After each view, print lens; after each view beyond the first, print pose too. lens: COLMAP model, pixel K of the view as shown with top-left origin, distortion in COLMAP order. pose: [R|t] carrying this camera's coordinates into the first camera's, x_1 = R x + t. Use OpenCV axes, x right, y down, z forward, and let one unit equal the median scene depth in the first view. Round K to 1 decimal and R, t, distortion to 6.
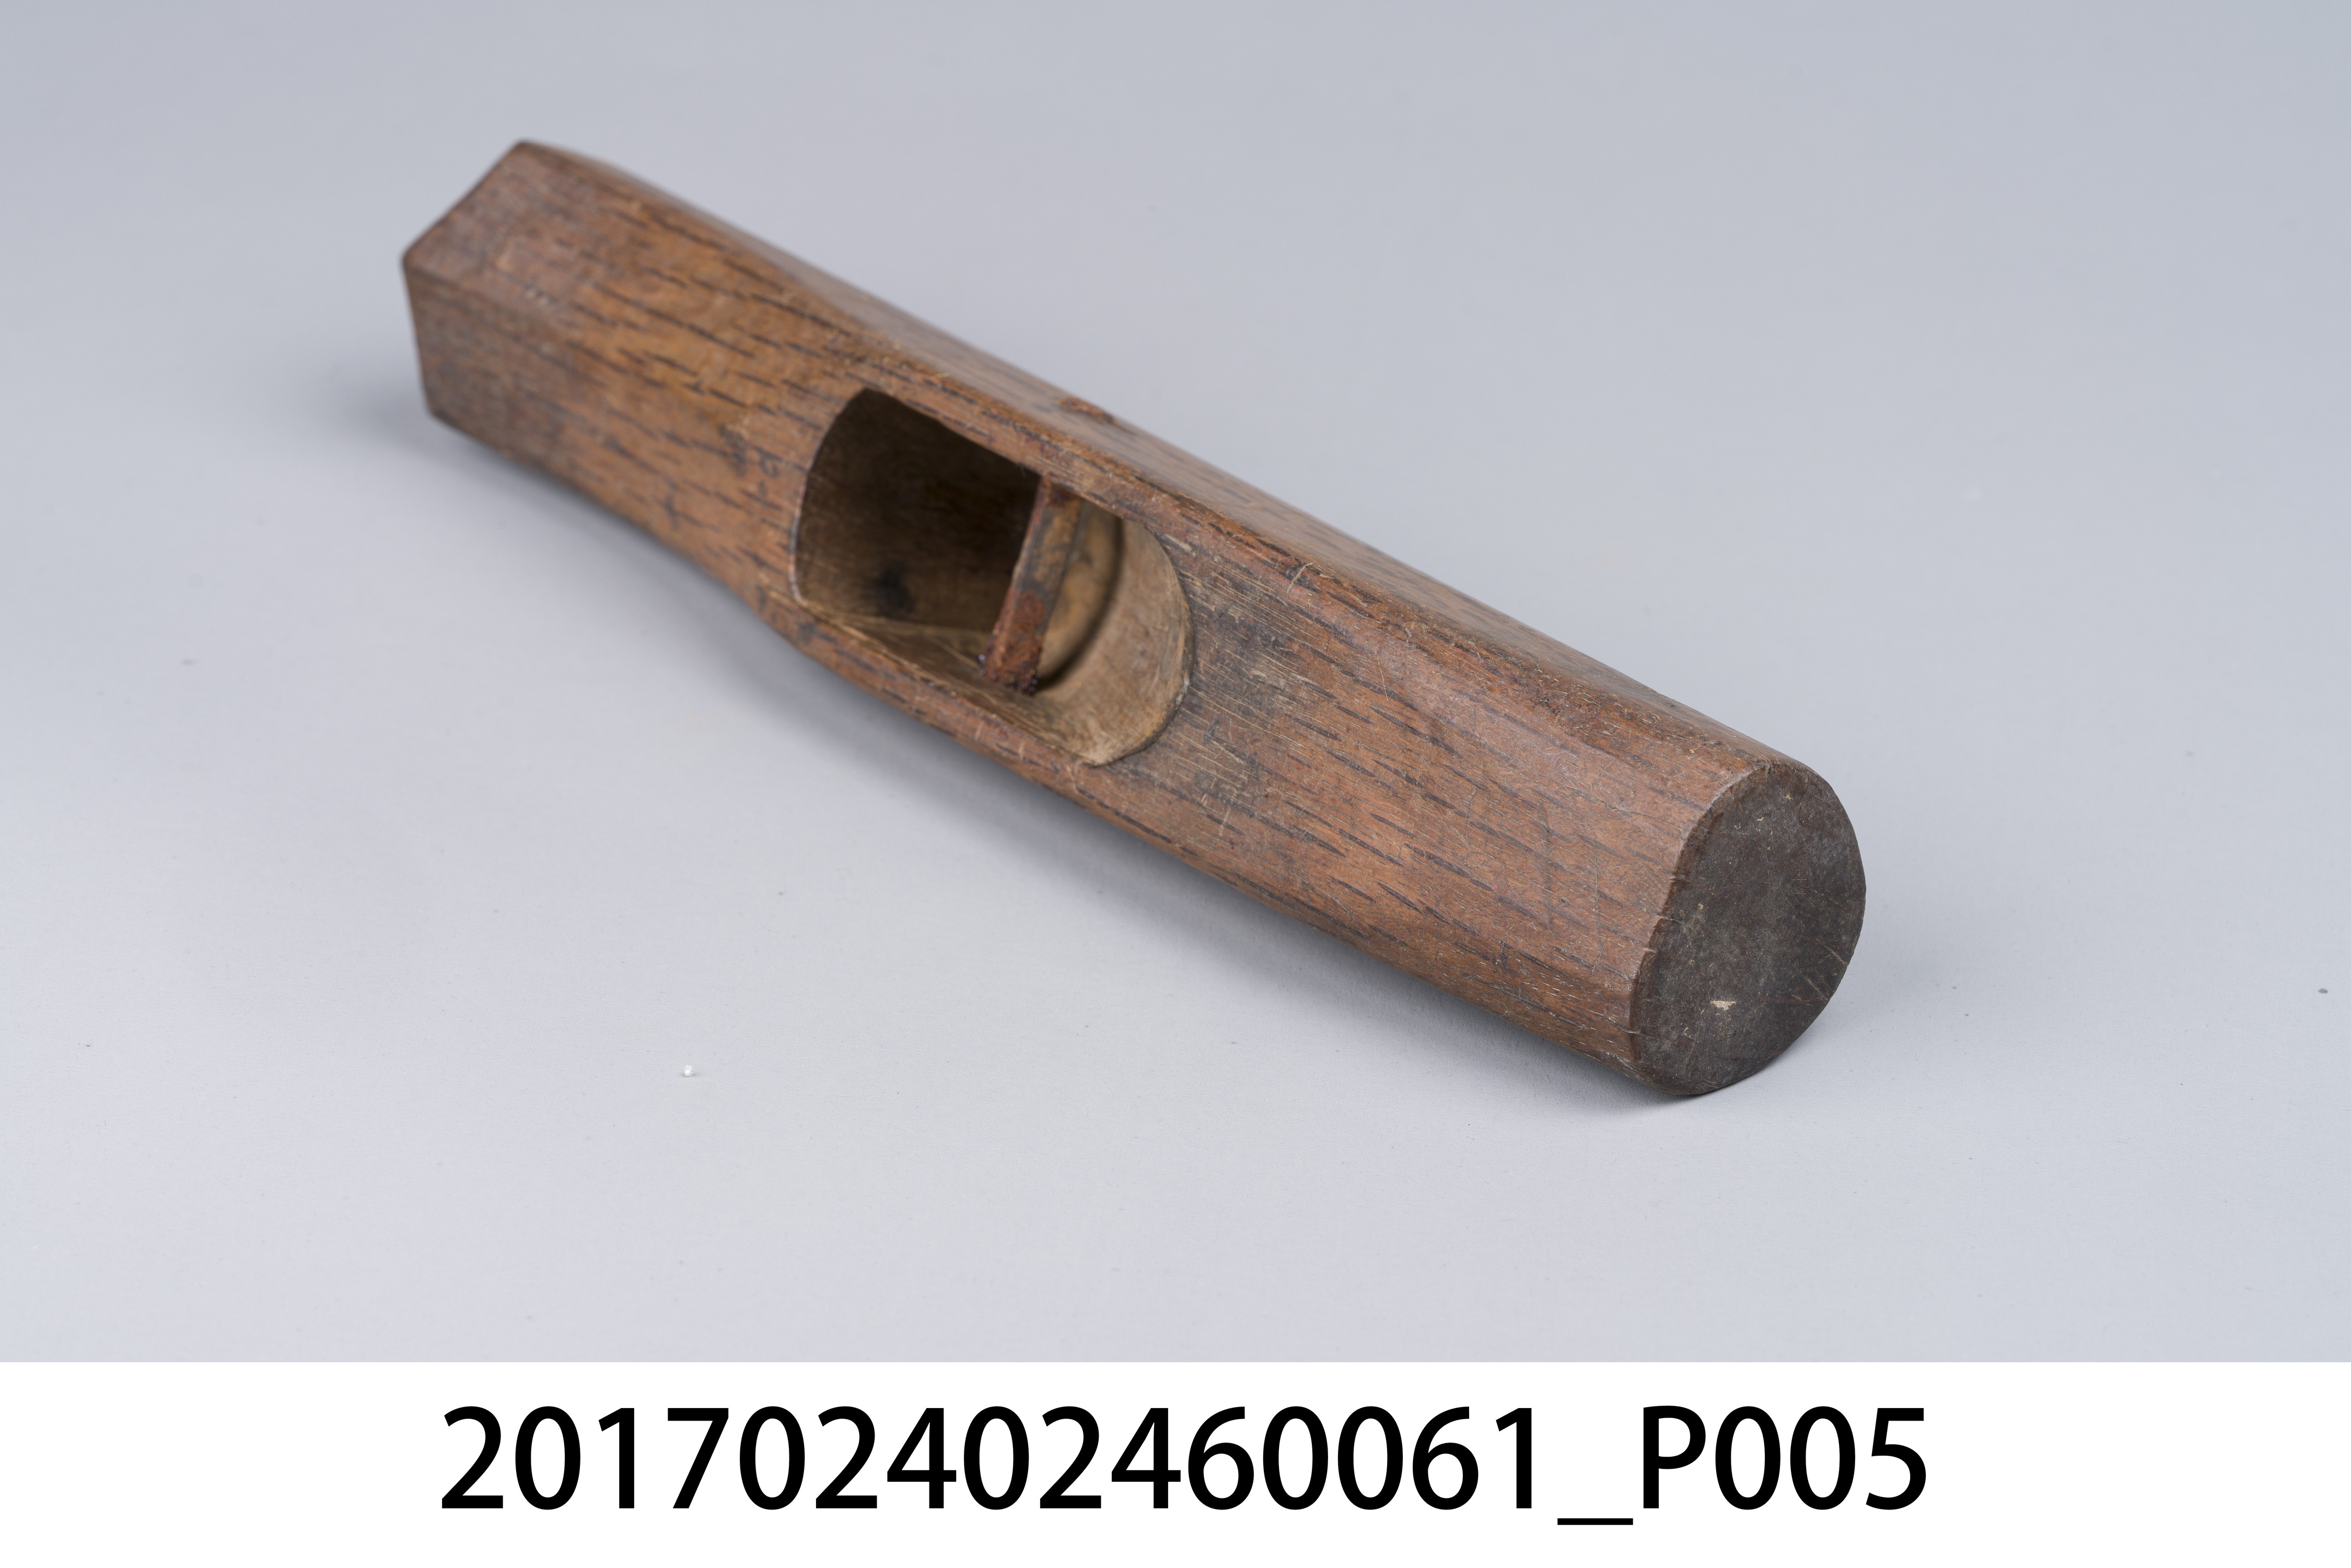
lens RADIAL K [[6113.8, 0, 1175.1], [0, 6113.8, 784.5], [0, 0, 1]] dist [-0.100831, 0.000000]
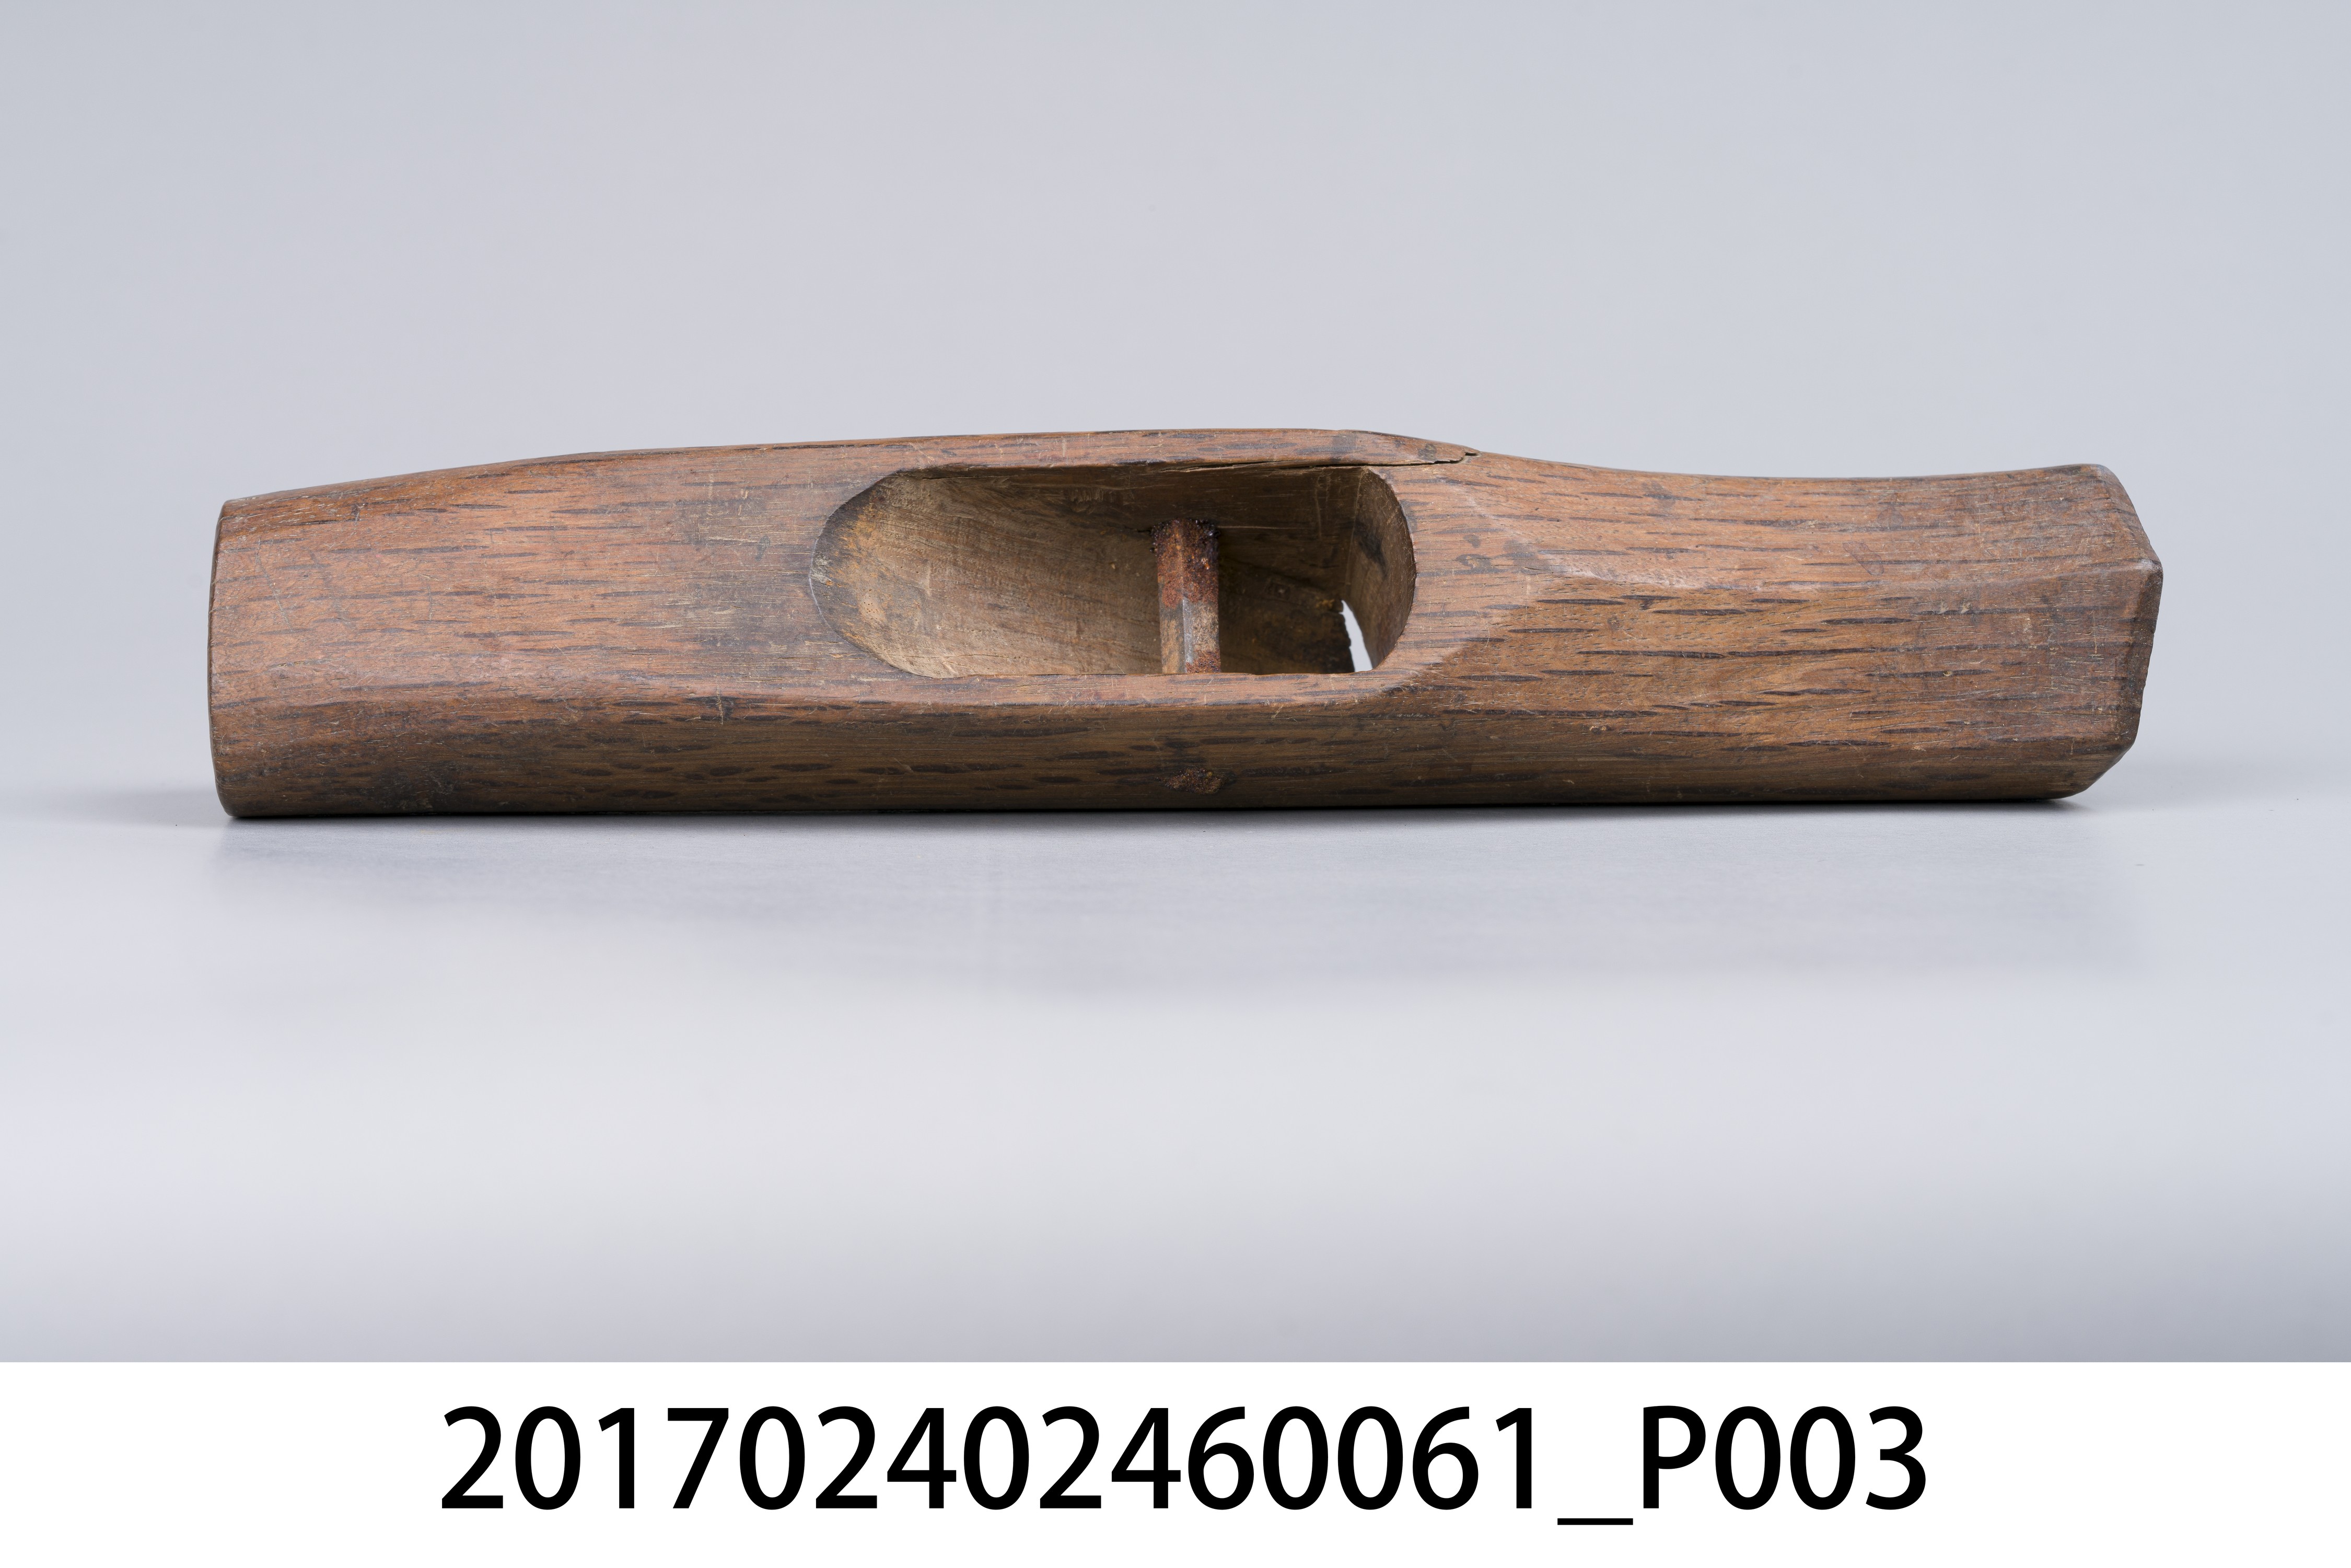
lens RADIAL K [[6113.8, 0, 1175.1], [0, 6113.8, 784.6], [0, 0, 1]] dist [-0.100831, 0.000000]
pose [[-0.686443, 0.588072, 0.427746, -0.474705], [-0.416361, -0.800106, 0.431826, -0.531778], [0.596187, 0.118328, 0.794078, 0.224656]]
